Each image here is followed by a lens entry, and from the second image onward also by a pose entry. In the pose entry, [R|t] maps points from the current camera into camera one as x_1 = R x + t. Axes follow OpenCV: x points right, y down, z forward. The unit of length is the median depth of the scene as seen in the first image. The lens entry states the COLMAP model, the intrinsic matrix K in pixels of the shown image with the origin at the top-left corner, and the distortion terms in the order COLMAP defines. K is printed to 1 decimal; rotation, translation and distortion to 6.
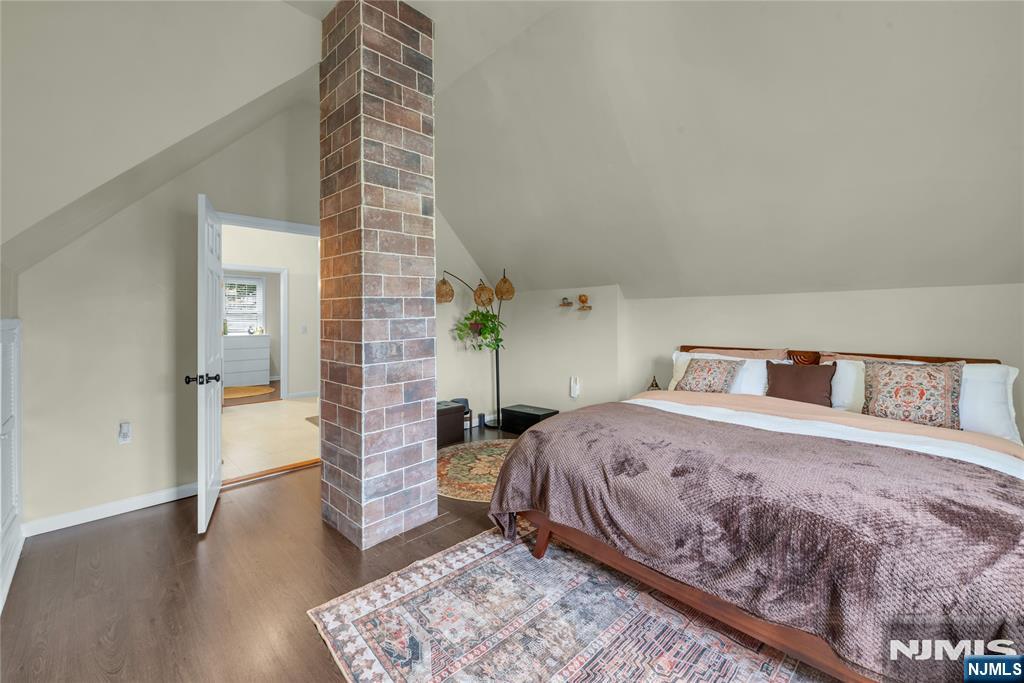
lens RADIAL K [[417.2, 0, 516.2], [0, 417.2, 320.6], [0, 0, 1]] dist [-0.002814, -0.000219]
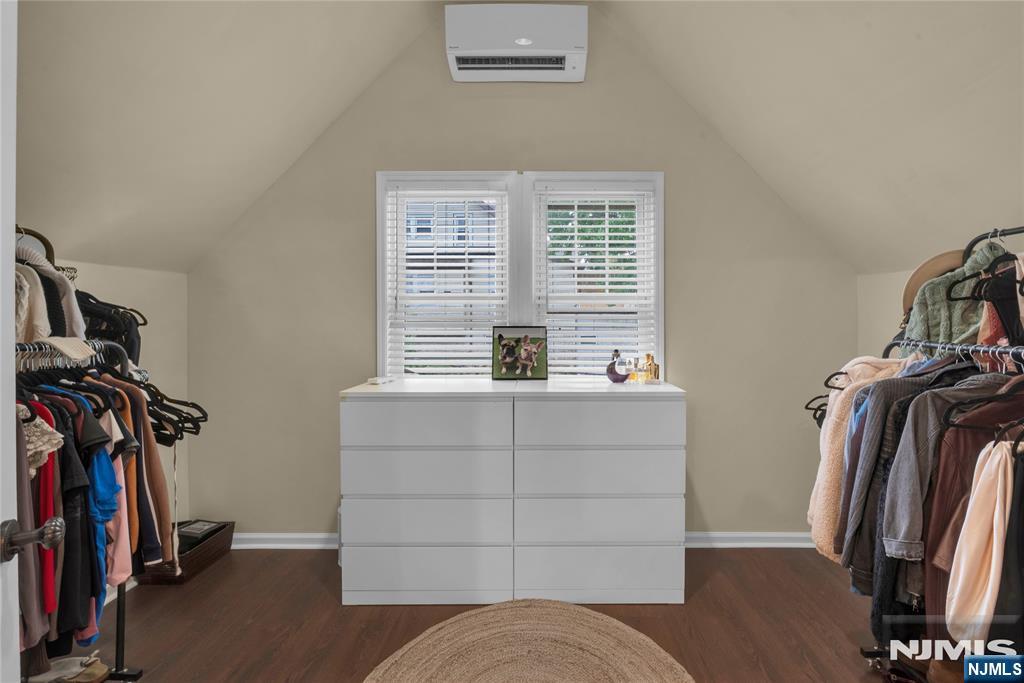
lens RADIAL K [[431.6, 0, 527.5], [0, 431.6, 339.3], [0, 0, 1]] dist [-0.005615, -0.000406]
pose [[0.705297, 0.006775, -0.708880, -0.483056], [-0.001777, 0.999968, 0.007789, 0.003274], [0.708910, -0.004234, 0.705286, 0.766455]]
